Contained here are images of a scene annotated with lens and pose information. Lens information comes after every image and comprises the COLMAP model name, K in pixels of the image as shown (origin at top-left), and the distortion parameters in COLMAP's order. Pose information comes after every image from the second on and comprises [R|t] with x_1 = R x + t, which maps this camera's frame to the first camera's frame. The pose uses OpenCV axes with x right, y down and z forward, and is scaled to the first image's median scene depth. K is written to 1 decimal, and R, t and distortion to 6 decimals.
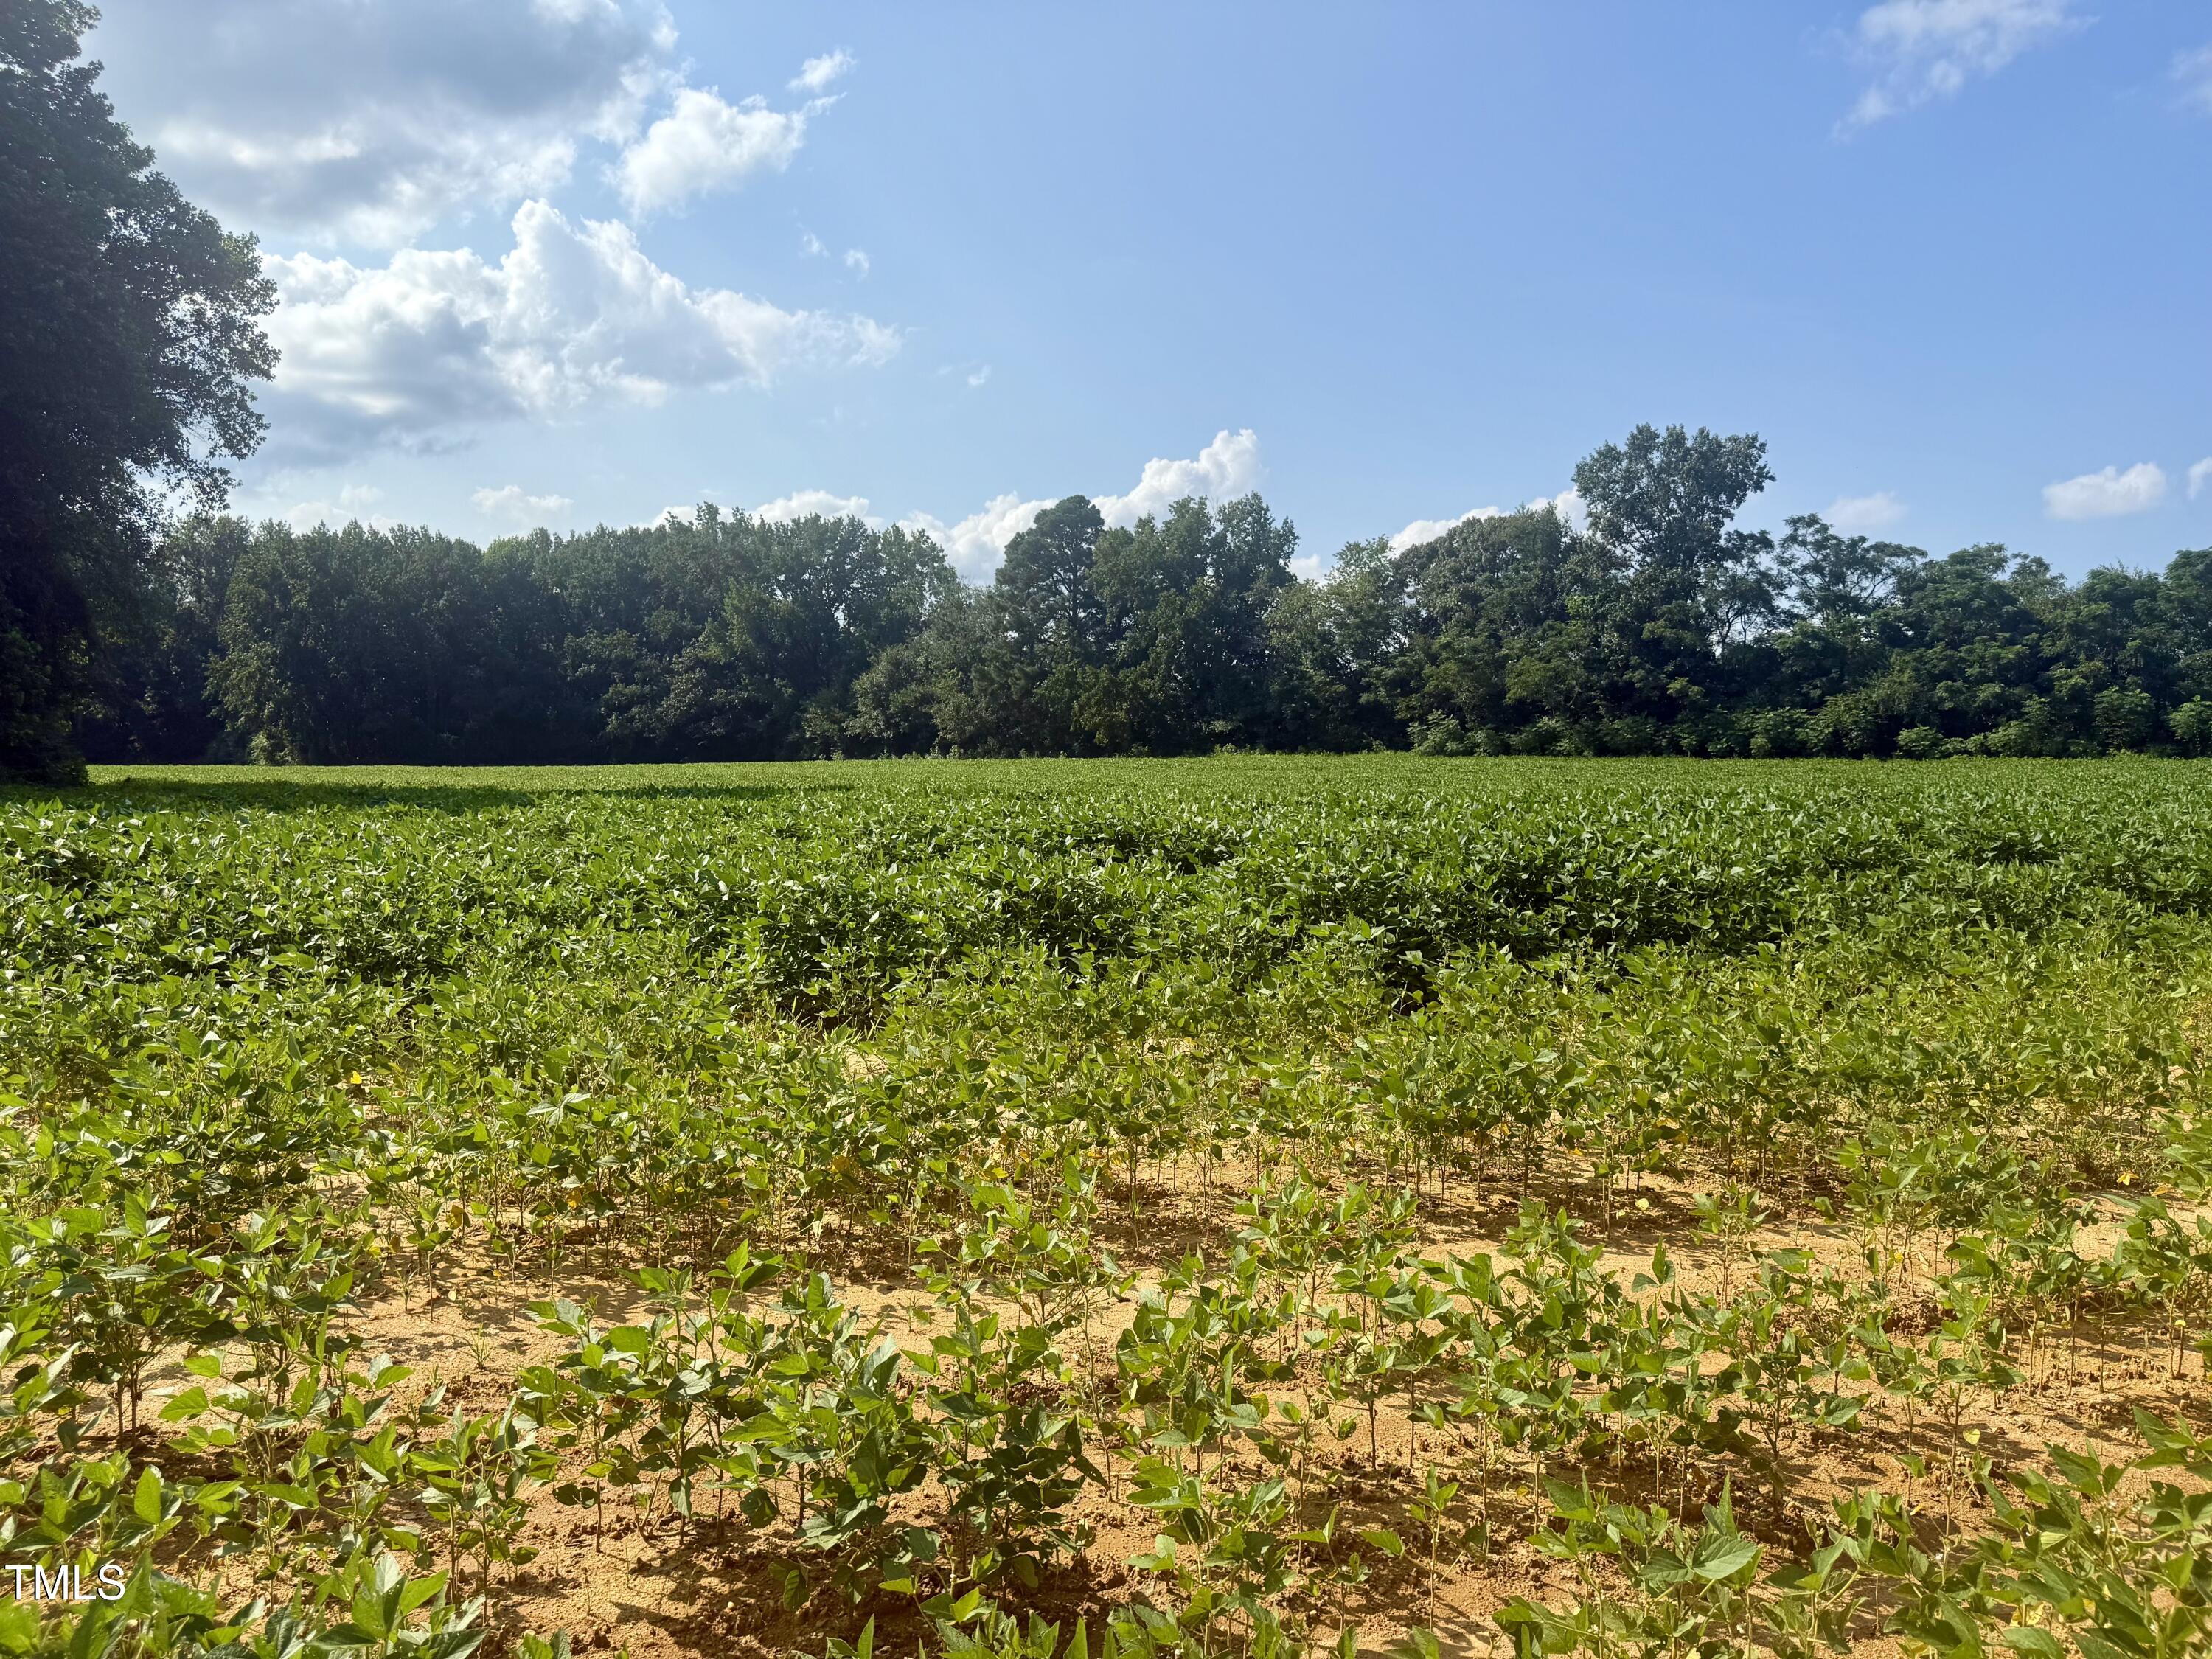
lens RADIAL K [[1492.8, 0, 1105.6], [0, 1492.8, 817.4], [0, 0, 1]] dist [0.025459, -0.069772]
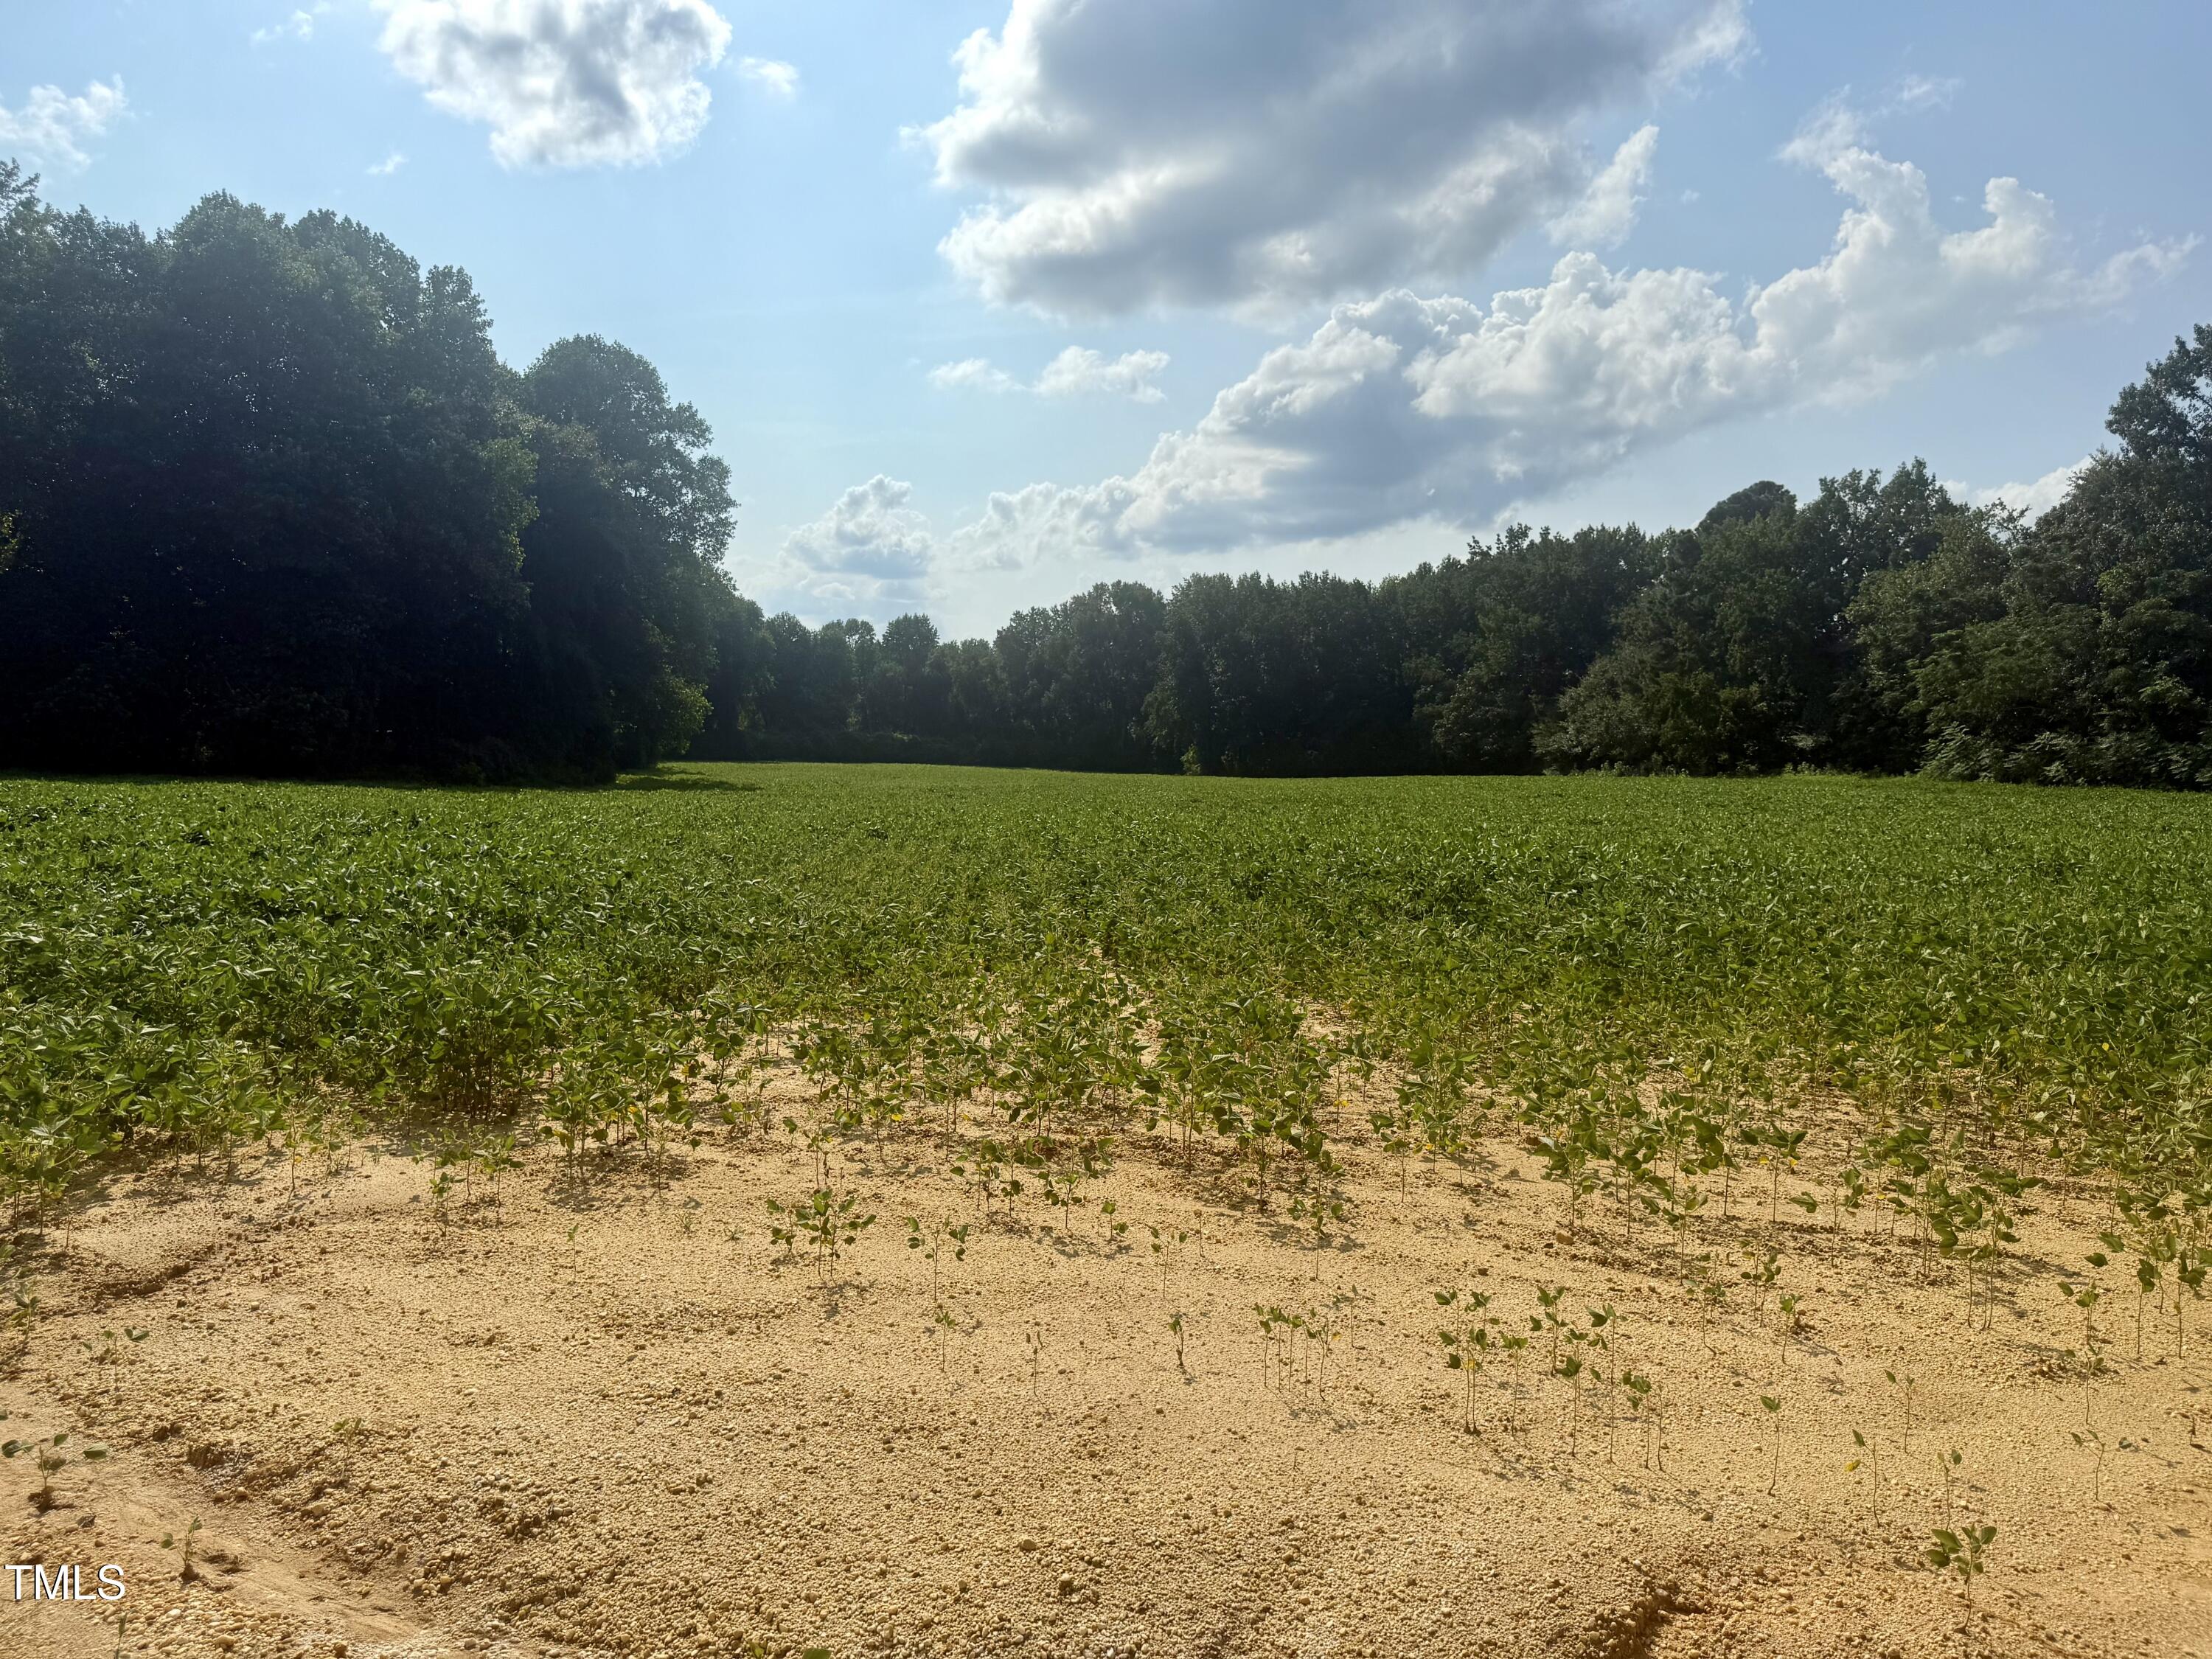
lens RADIAL K [[1492.8, 0, 1098.7], [0, 1492.8, 842.3], [0, 0, 1]] dist [0.025459, -0.069772]
pose [[0.692791, 0.048097, -0.719533, 0.521006], [-0.041797, 0.998774, 0.026520, -0.012634], [0.719926, 0.011701, 0.693952, 0.142667]]
